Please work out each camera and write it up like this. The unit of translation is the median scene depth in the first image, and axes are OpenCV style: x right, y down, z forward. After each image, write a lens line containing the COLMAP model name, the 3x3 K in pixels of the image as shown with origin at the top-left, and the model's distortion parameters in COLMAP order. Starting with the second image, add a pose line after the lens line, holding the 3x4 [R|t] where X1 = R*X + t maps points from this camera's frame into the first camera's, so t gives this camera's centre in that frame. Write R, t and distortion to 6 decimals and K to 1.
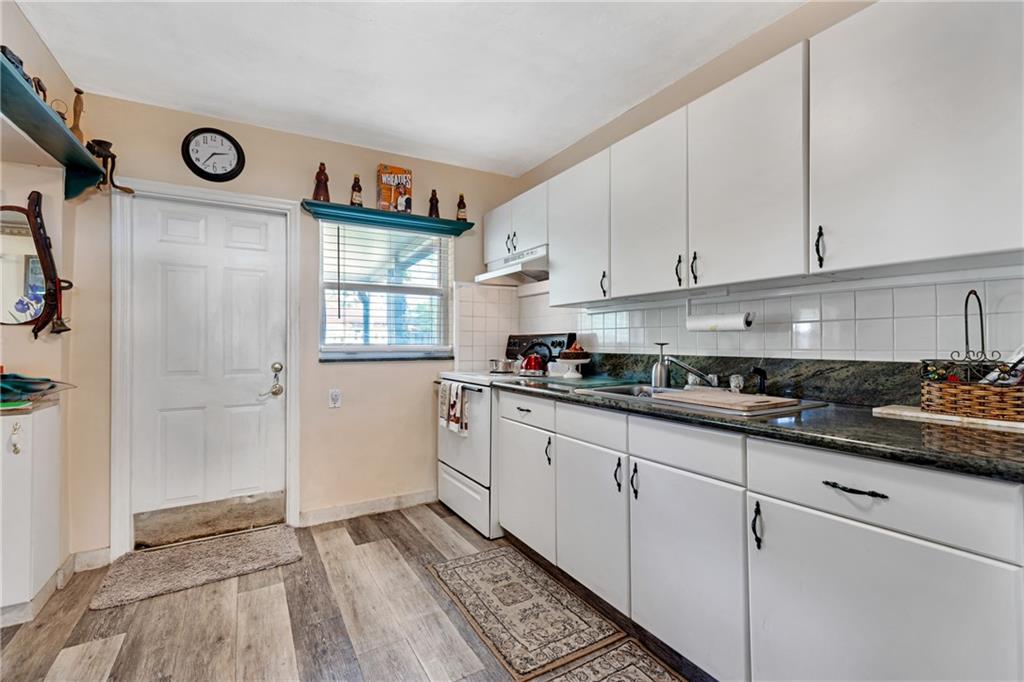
lens RADIAL K [[459.9, 0, 524.5], [0, 459.9, 338.5], [0, 0, 1]] dist [0.000087, -0.000044]
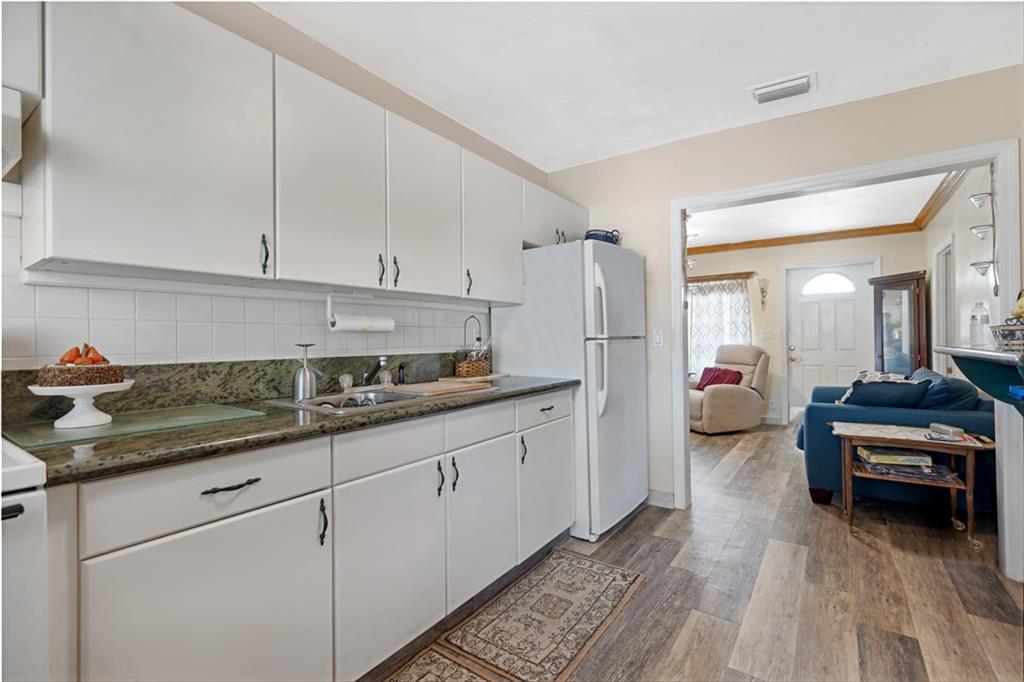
lens RADIAL K [[459.9, 0, 524.5], [0, 459.9, 338.5], [0, 0, 1]] dist [0.000087, -0.000044]
pose [[-0.428783, 0.009761, 0.903355, -0.705316], [0.004665, 0.999952, -0.008591, 0.010374], [-0.903395, 0.000530, -0.428808, 1.187452]]
